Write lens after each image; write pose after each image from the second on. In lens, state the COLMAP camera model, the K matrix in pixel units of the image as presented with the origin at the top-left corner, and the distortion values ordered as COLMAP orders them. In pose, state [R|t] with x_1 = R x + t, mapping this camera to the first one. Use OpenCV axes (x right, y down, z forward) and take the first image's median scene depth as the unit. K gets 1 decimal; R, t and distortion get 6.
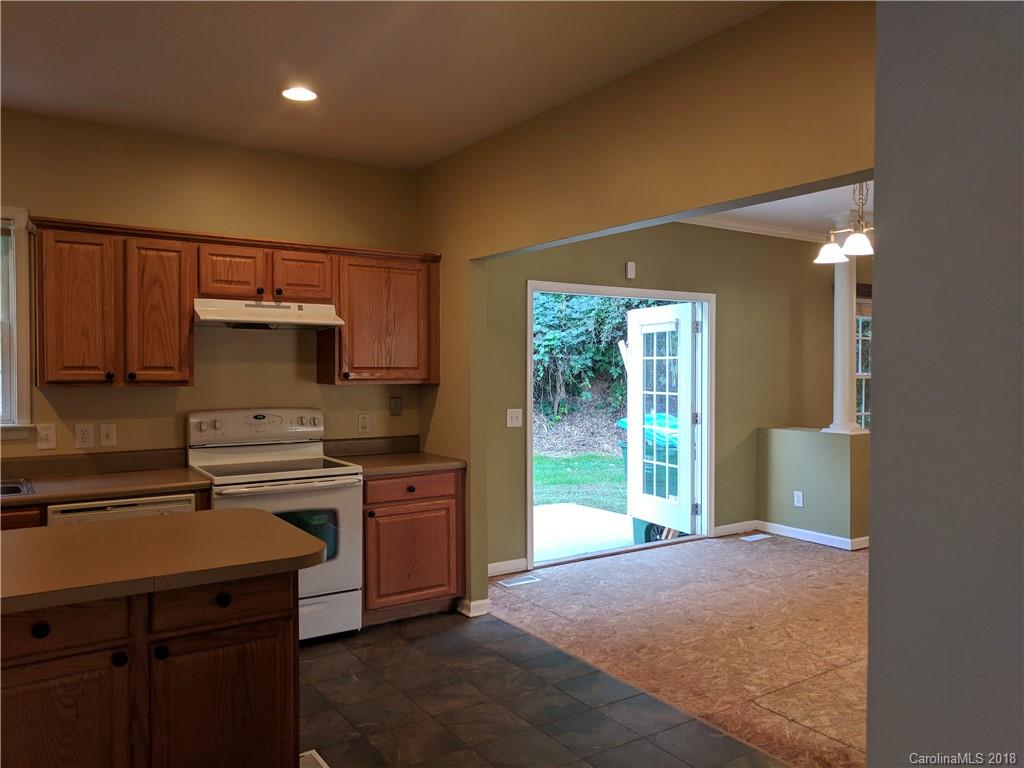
lens RADIAL K [[756.7, 0, 512.0], [0, 756.7, 384.0], [0, 0, 1]] dist [-0.002750, -0.003709]
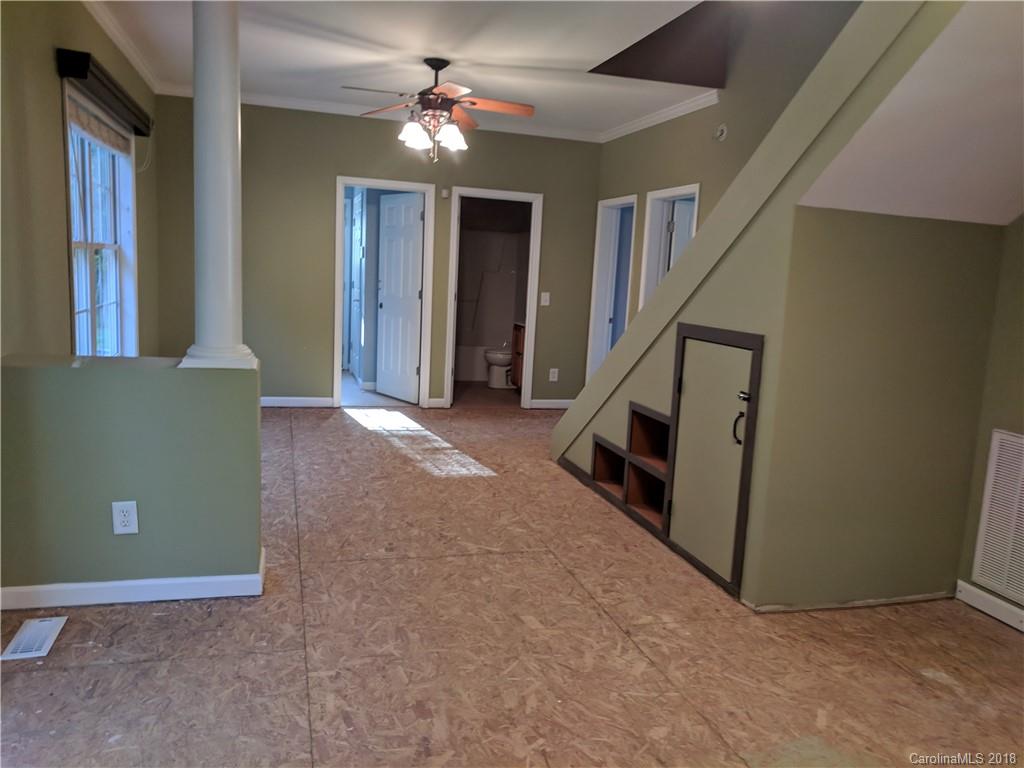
lens RADIAL K [[756.7, 0, 512.0], [0, 756.7, 384.0], [0, 0, 1]] dist [-0.002750, -0.003709]
pose [[0.284705, -0.122067, 0.950812, 0.043227], [-0.047667, 0.988830, 0.141221, 0.000749], [-0.957429, -0.085529, 0.275706, 1.015920]]
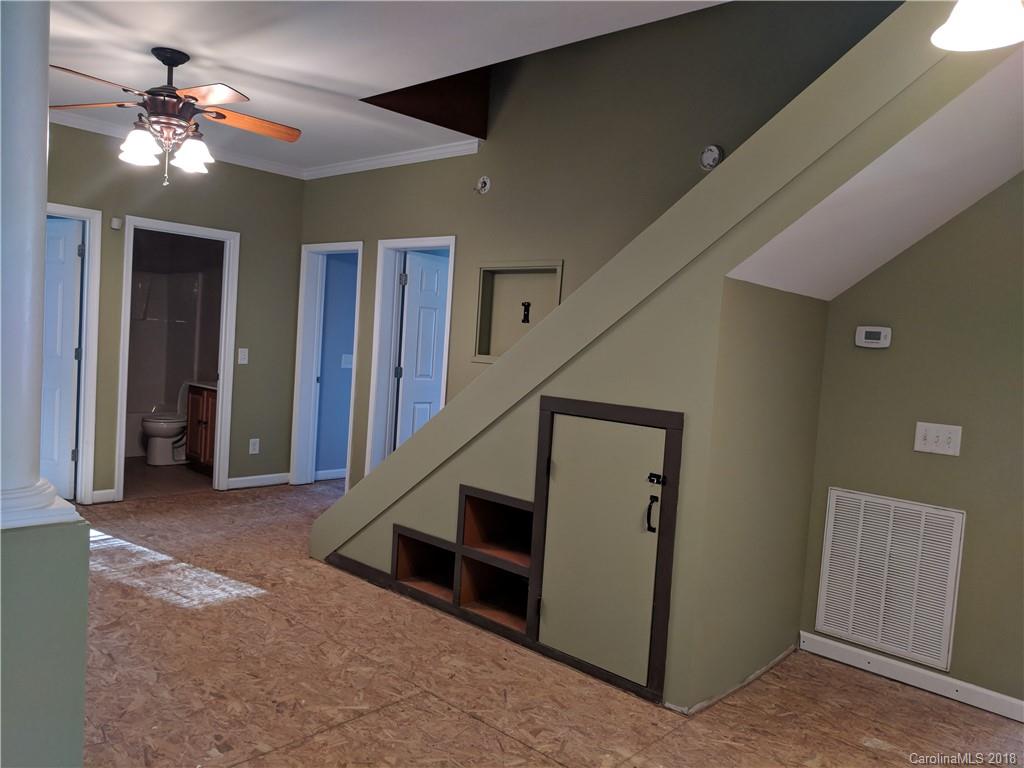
lens RADIAL K [[767.7, 0, 512.0], [0, 767.7, 384.0], [0, 0, 1]] dist [-0.004547, -0.005636]
pose [[-0.253010, -0.069636, 0.964954, 0.189592], [-0.055019, 0.996828, 0.057510, -0.011513], [-0.965898, -0.038541, -0.256039, 1.316055]]
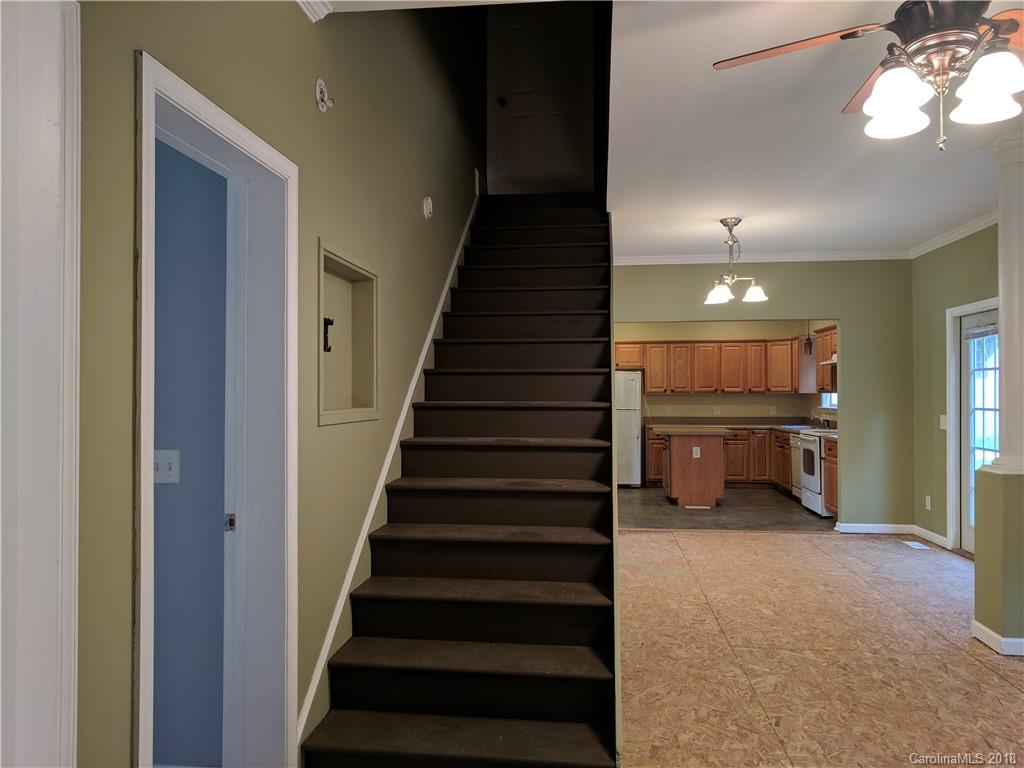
lens RADIAL K [[749.6, 0, 517.2], [0, 749.6, 386.2], [0, 0, 1]] dist [-0.003994, 0.012768]
pose [[-0.642958, -0.006165, -0.765876, 1.768005], [-0.008709, 0.999962, -0.000738, -0.008061], [0.765852, 0.006196, -0.642987, 1.597012]]
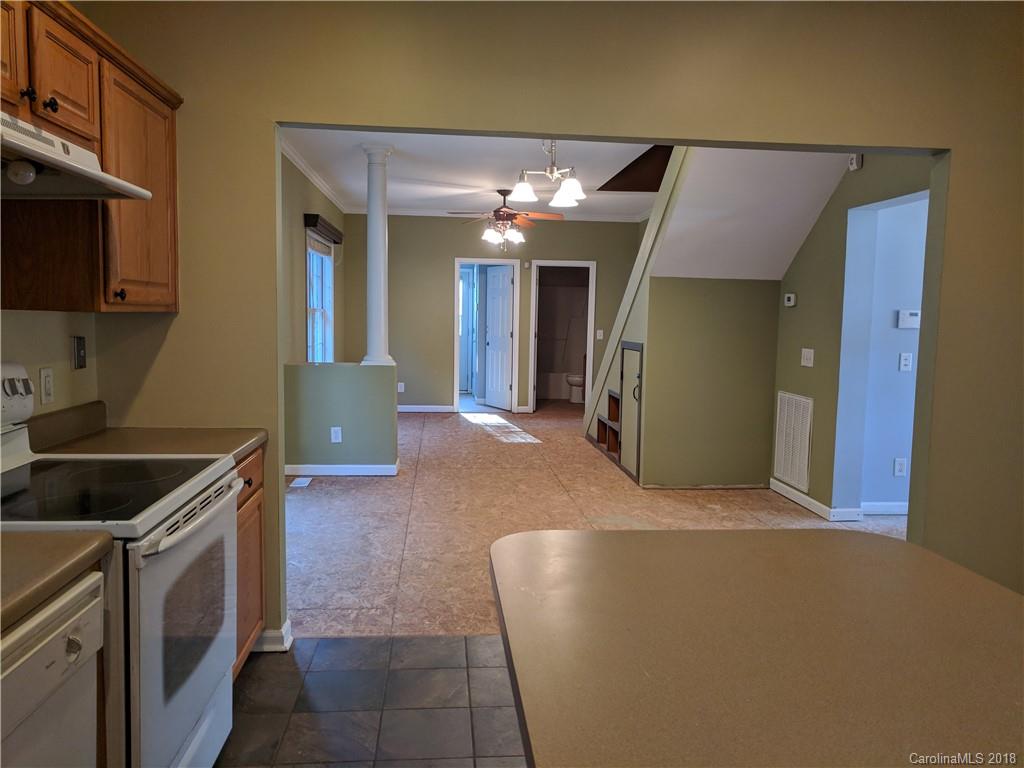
lens RADIAL K [[767.7, 0, 512.0], [0, 767.7, 384.0], [0, 0, 1]] dist [-0.004547, -0.005636]
pose [[0.470612, -0.069292, 0.879615, -0.581284], [-0.008100, 0.996530, 0.082835, 0.004988], [-0.882303, -0.046109, 0.468418, 0.520243]]
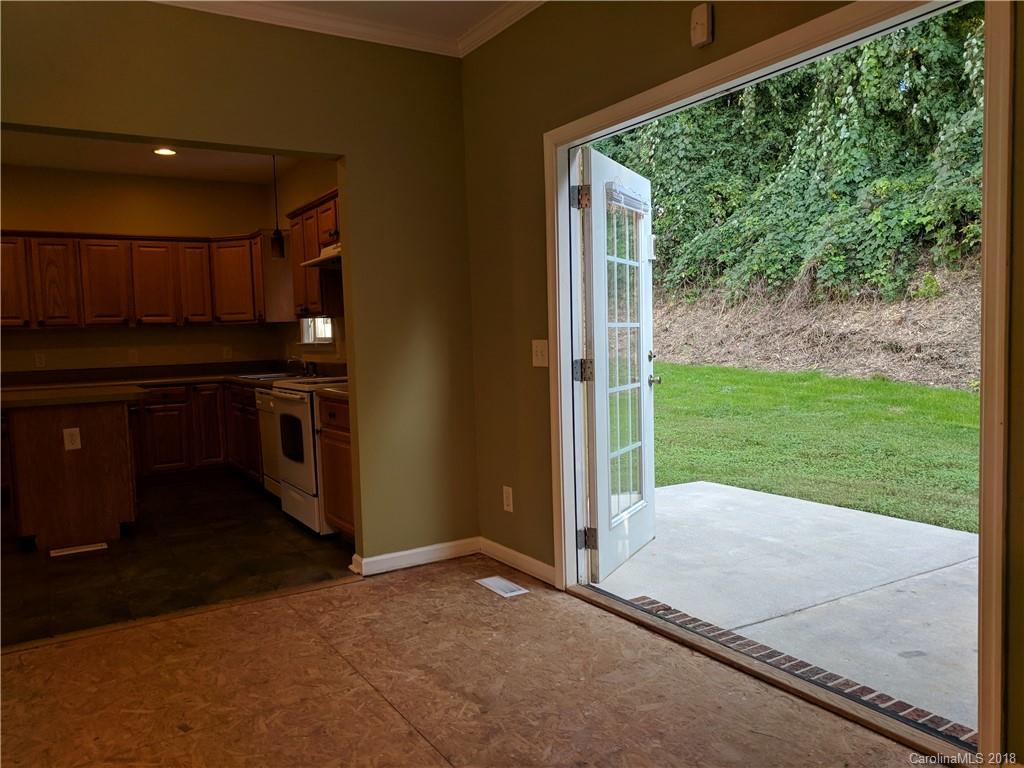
lens RADIAL K [[767.7, 0, 512.0], [0, 767.7, 384.0], [0, 0, 1]] dist [-0.004547, -0.005636]
pose [[-0.022994, 0.068545, -0.997383, 0.863213], [0.018535, 0.997505, 0.068126, 0.034235], [0.999564, -0.016920, -0.024207, 1.266098]]
